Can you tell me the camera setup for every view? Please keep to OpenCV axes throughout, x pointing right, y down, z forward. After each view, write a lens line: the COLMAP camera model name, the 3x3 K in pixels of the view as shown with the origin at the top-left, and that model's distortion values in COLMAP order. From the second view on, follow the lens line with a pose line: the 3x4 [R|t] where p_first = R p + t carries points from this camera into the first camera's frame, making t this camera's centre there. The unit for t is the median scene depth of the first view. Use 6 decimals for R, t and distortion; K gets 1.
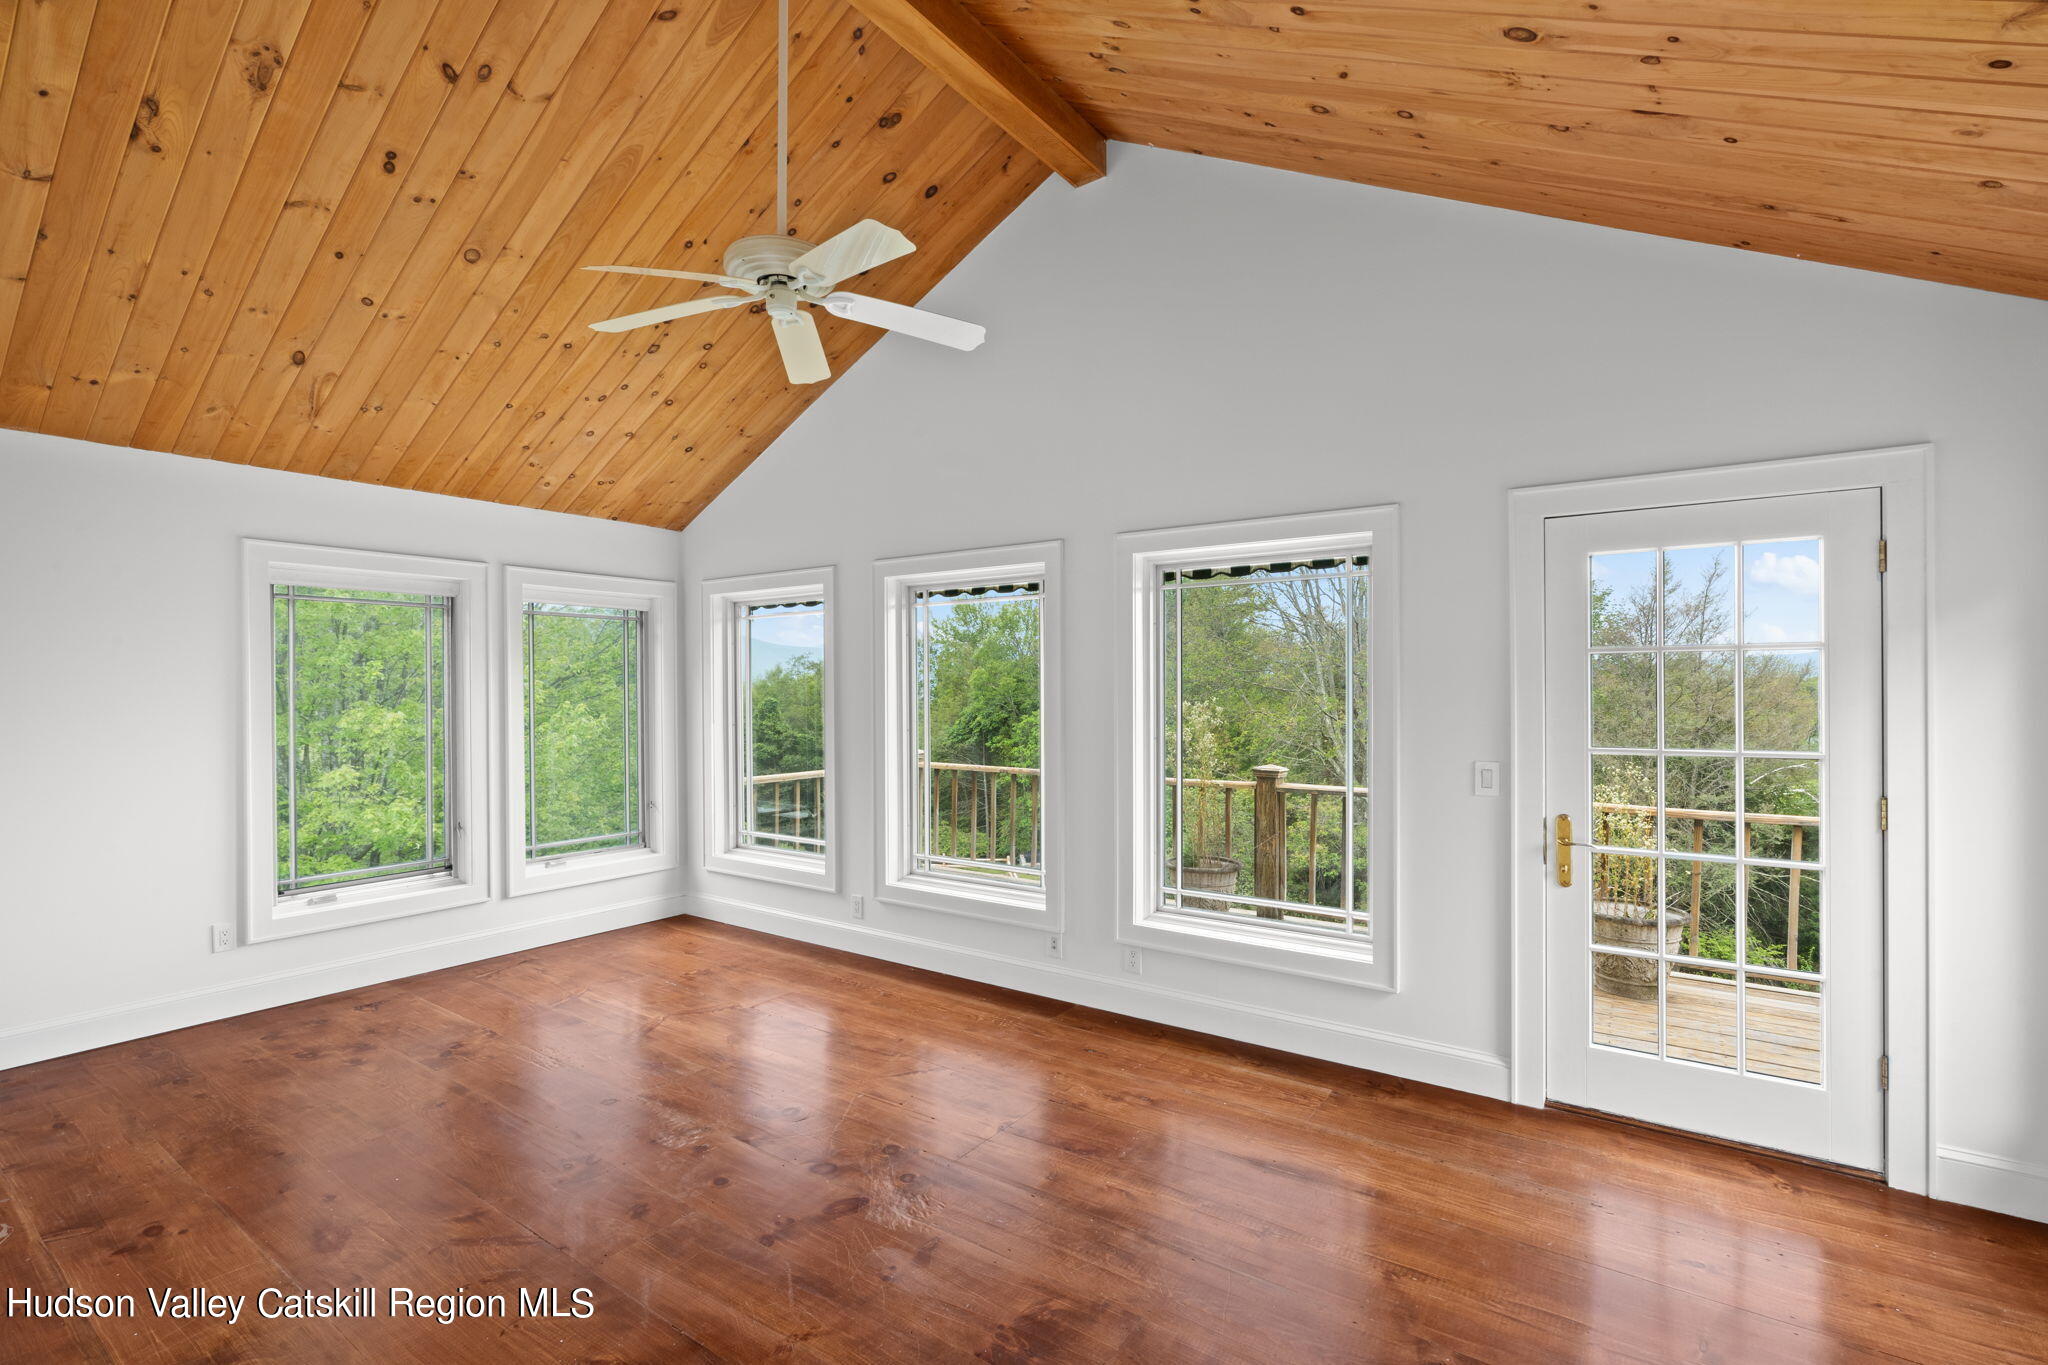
lens RADIAL K [[932.4, 0, 1021.0], [0, 932.4, 693.3], [0, 0, 1]] dist [-0.001691, -0.000009]
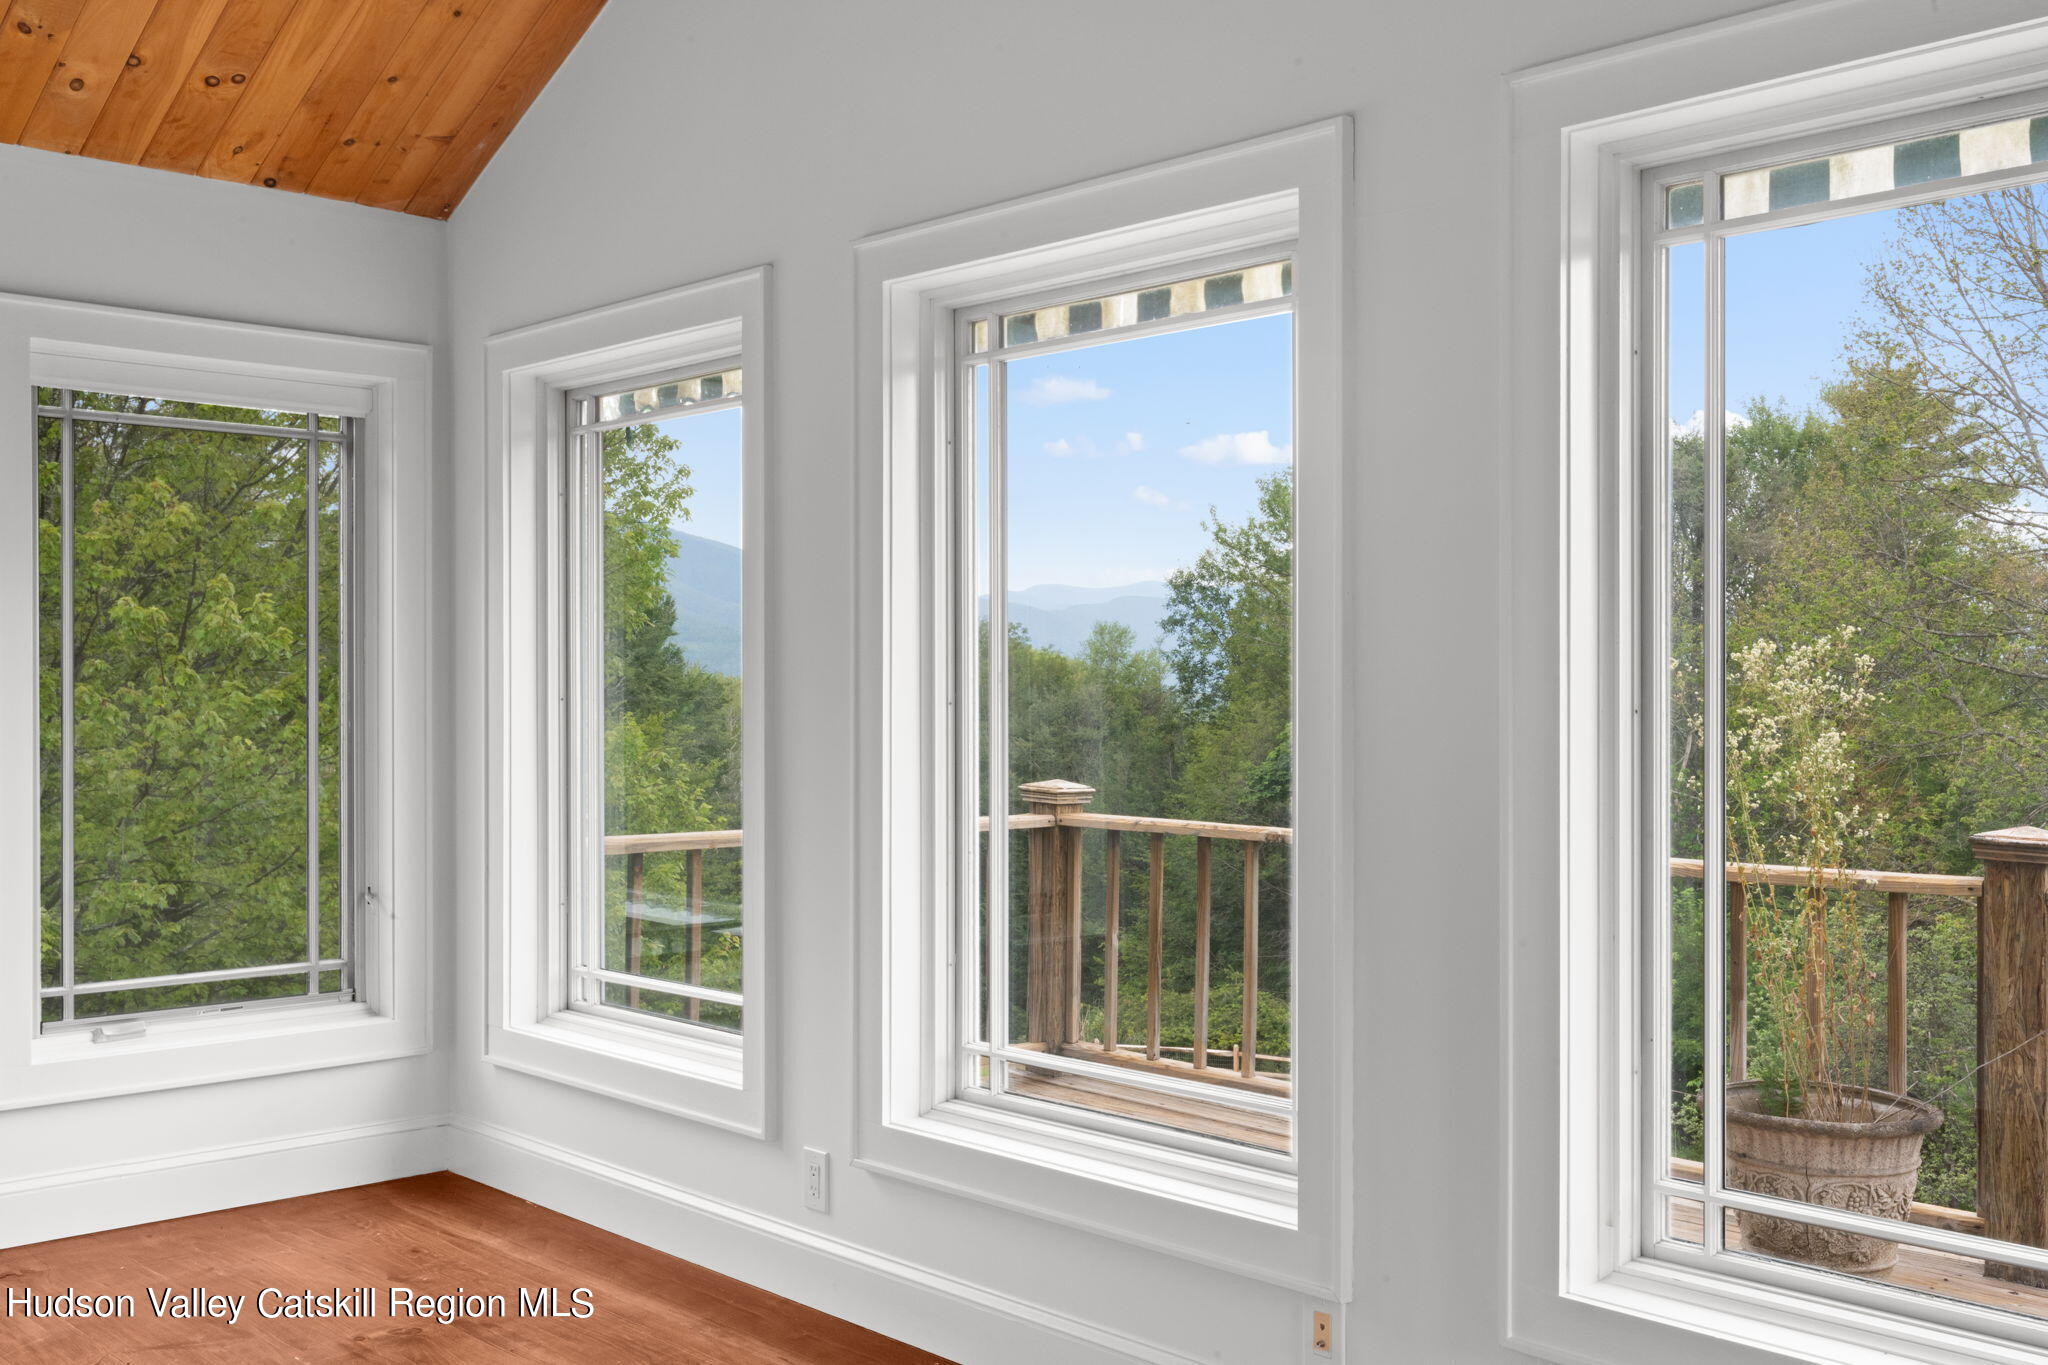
lens RADIAL K [[1994.3, 0, 1024.0], [0, 1994.3, 682.5], [0, 0, 1]] dist [0.040609, -0.006896]
pose [[0.980104, 0.003743, -0.198448, 0.057882], [-0.005181, 0.999964, -0.006730, 0.033765], [0.198415, 0.007624, 0.980088, 0.221029]]
